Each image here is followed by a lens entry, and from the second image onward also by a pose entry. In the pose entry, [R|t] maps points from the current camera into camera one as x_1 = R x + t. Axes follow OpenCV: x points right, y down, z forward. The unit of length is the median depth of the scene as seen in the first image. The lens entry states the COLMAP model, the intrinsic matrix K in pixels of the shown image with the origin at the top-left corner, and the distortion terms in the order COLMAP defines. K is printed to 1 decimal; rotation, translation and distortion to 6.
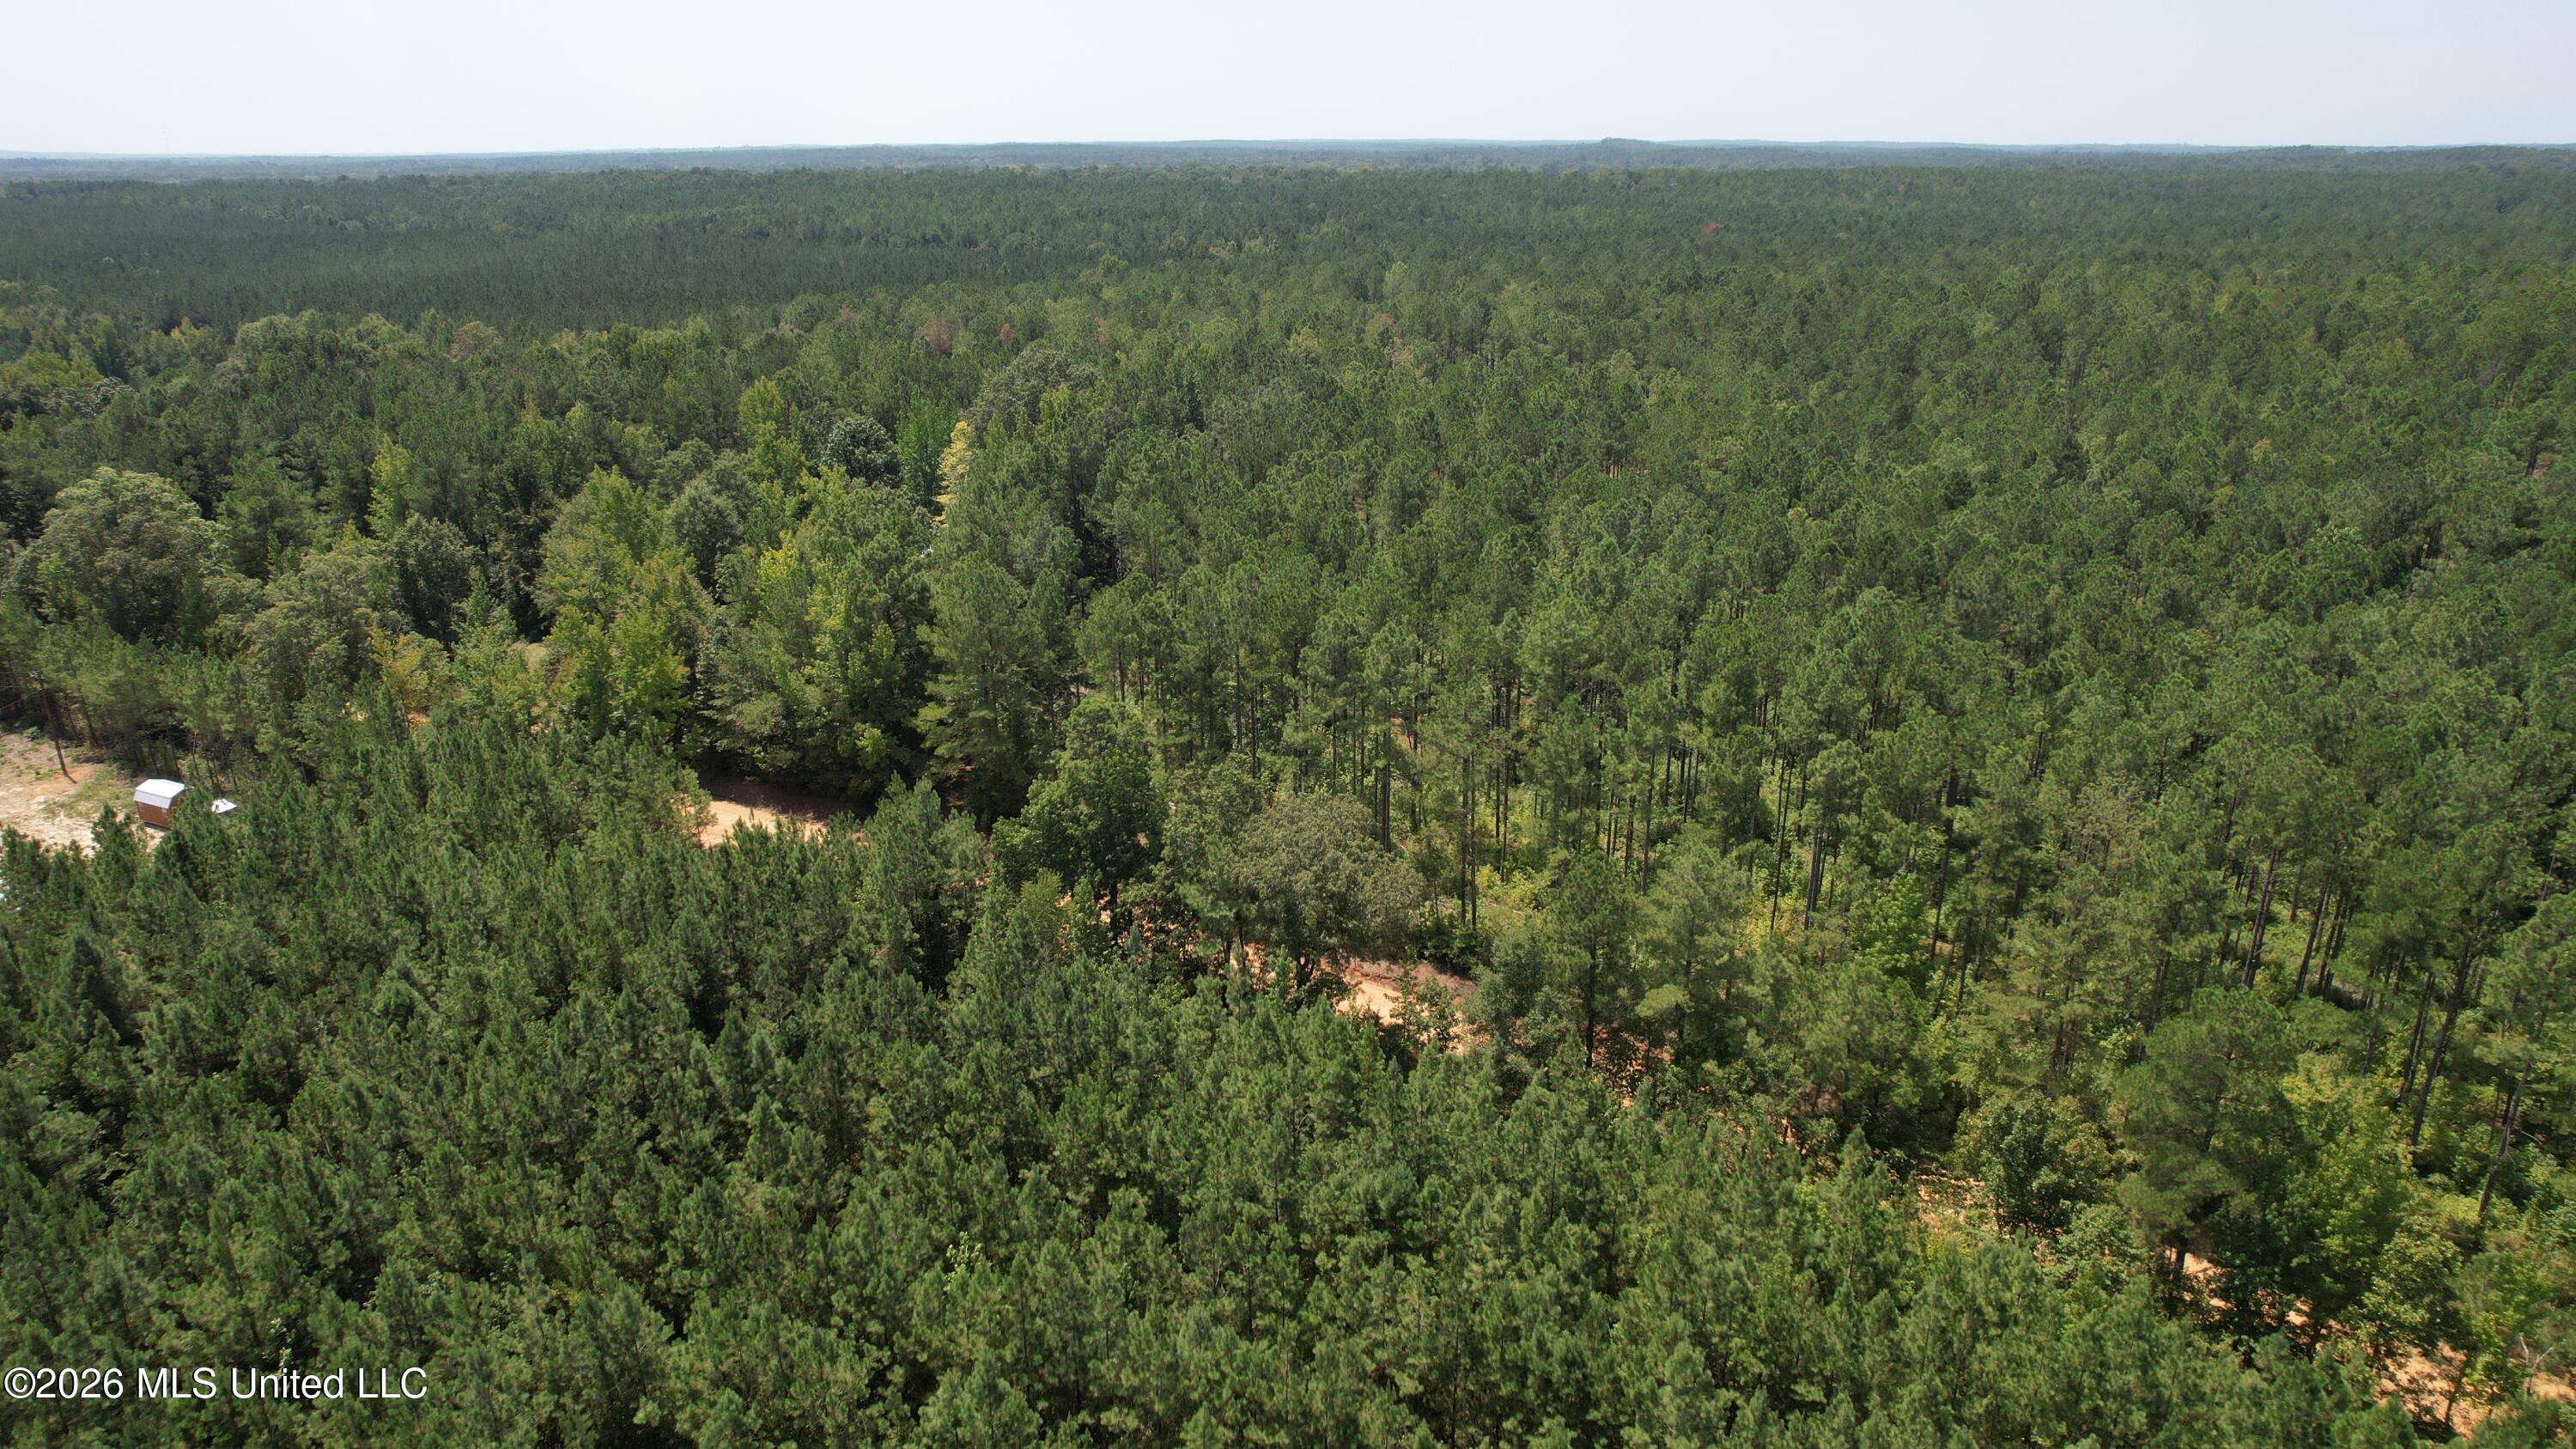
lens RADIAL K [[1638.4, 0, 1291.9], [0, 1638.4, 729.2], [0, 0, 1]] dist [-0.069482, 0.061276]
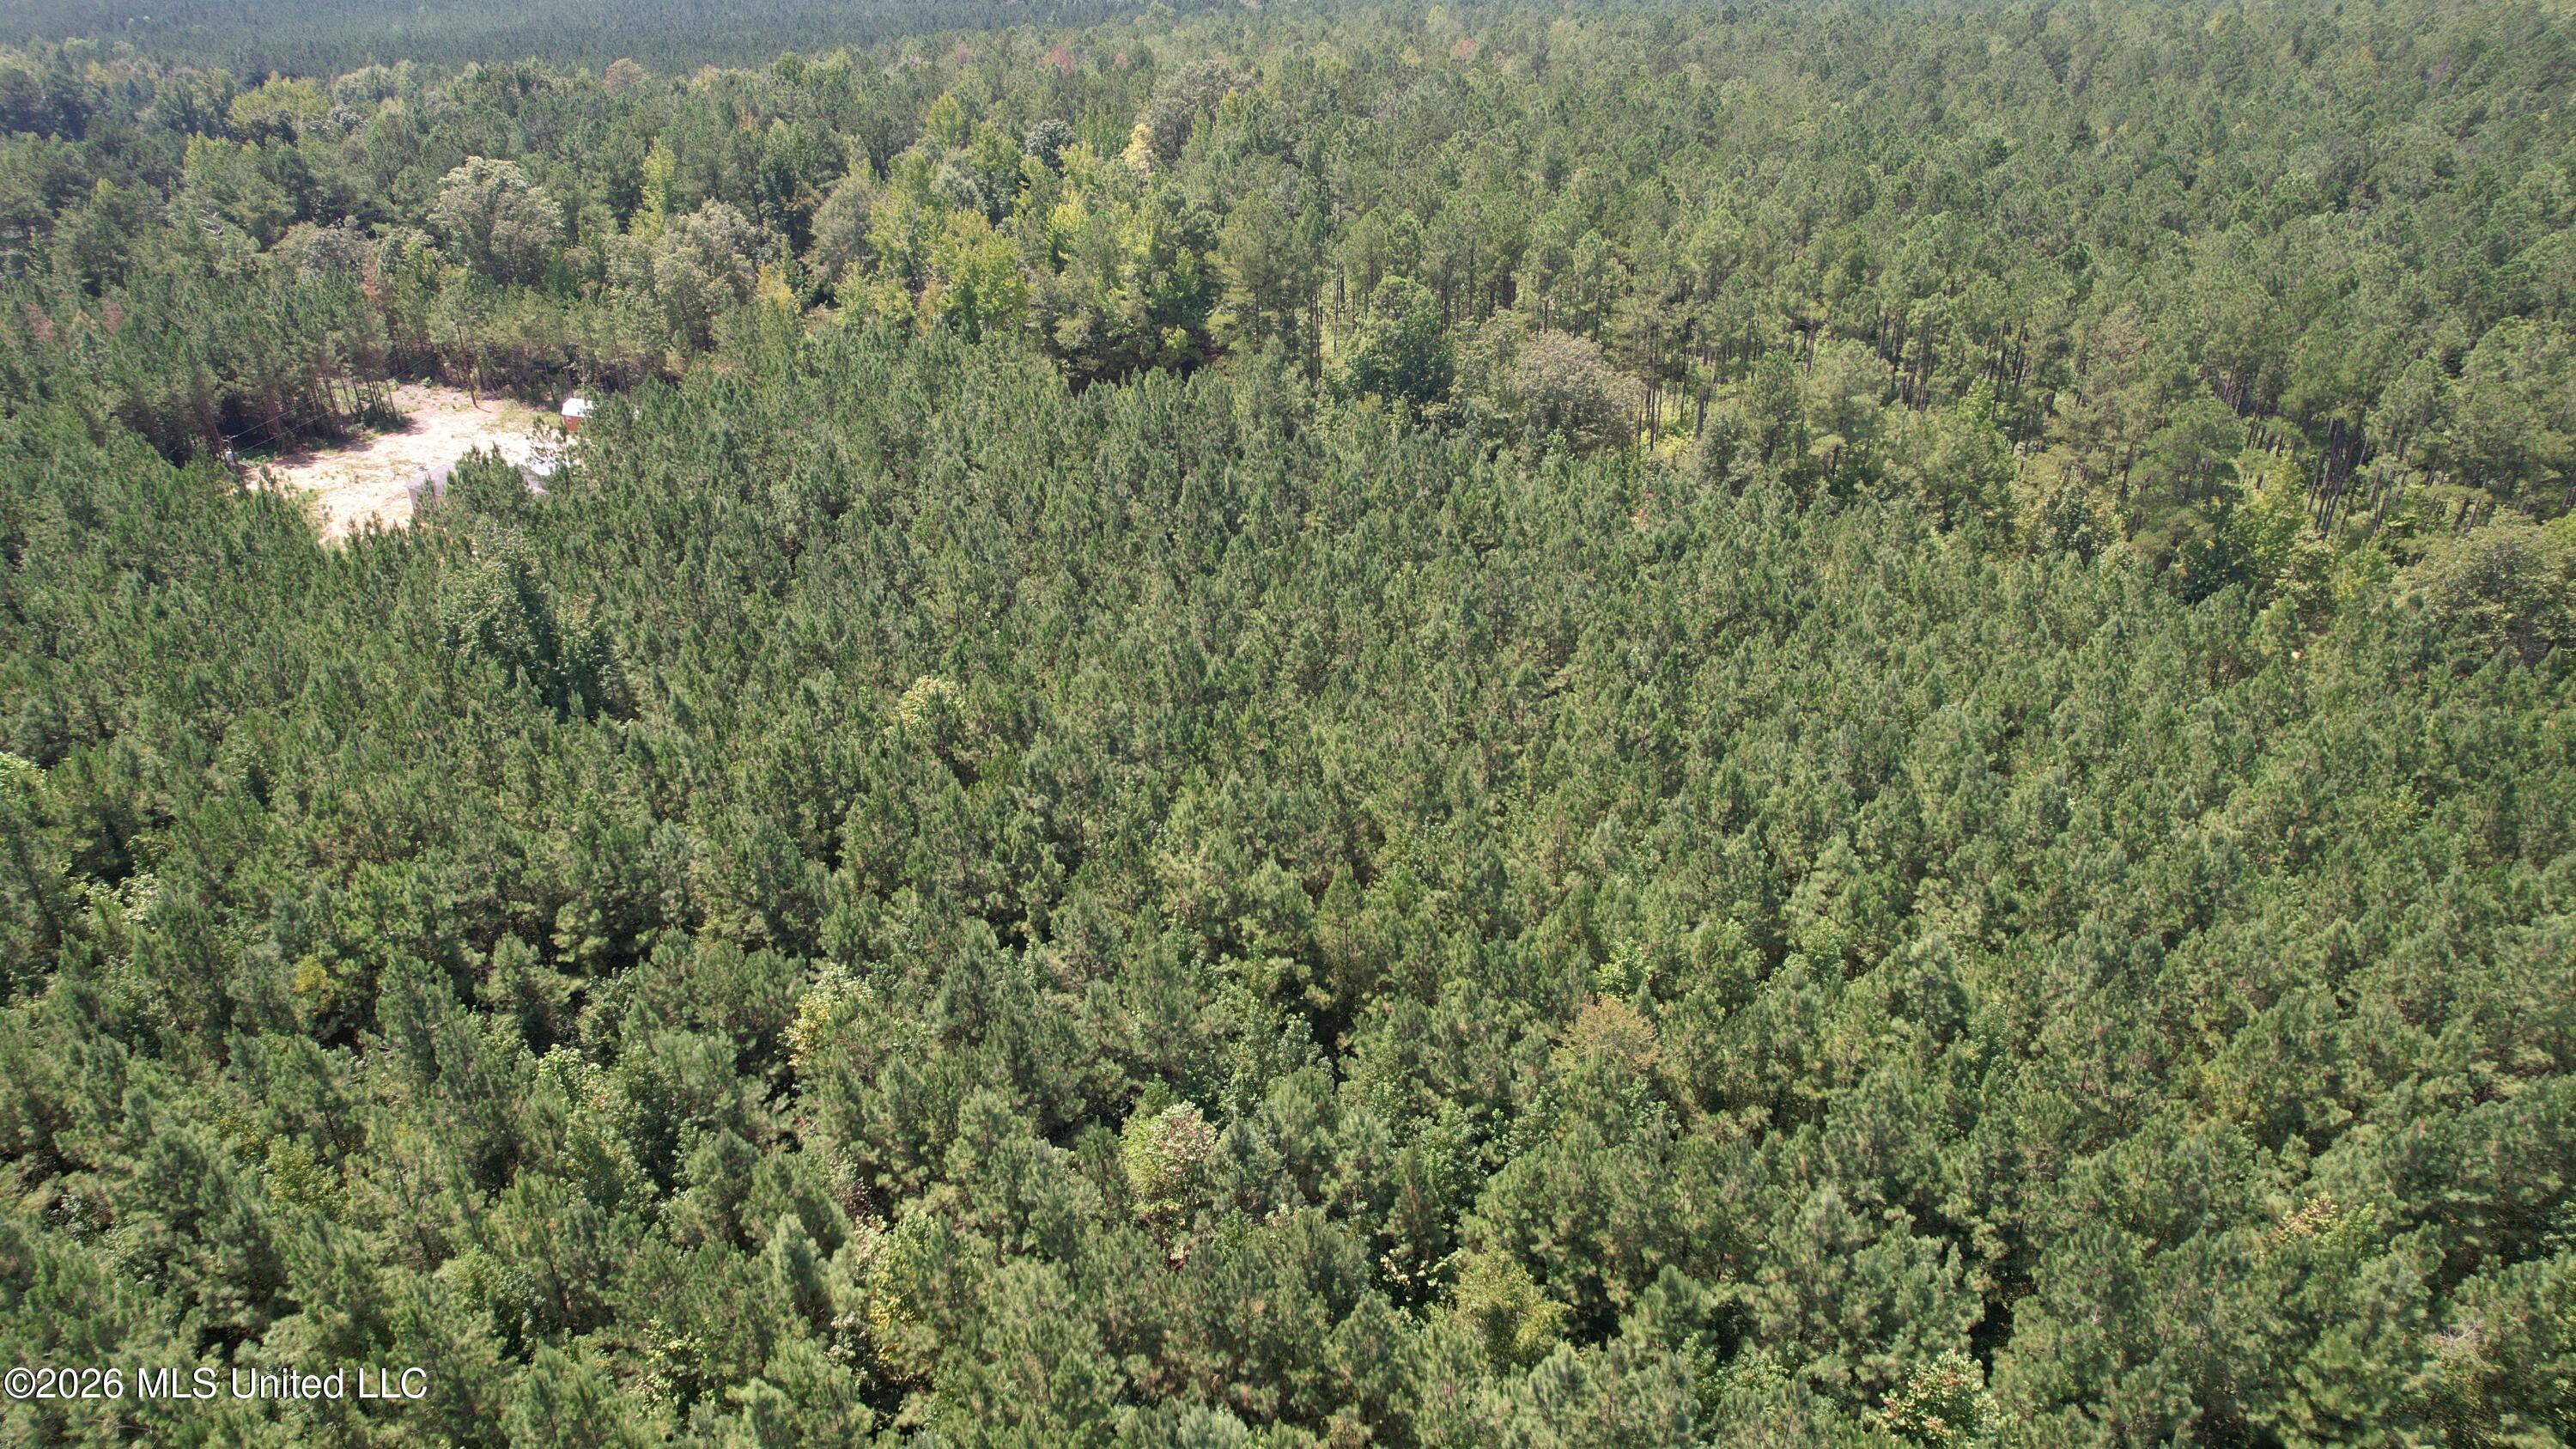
lens RADIAL K [[1638.4, 0, 1291.9], [0, 1638.4, 729.2], [0, 0, 1]] dist [-0.069482, 0.061276]
pose [[0.999635, -0.018396, 0.019805, -0.184429], [0.015757, 0.991902, 0.126023, 0.142298], [-0.021963, -0.125665, 0.991830, -0.311576]]
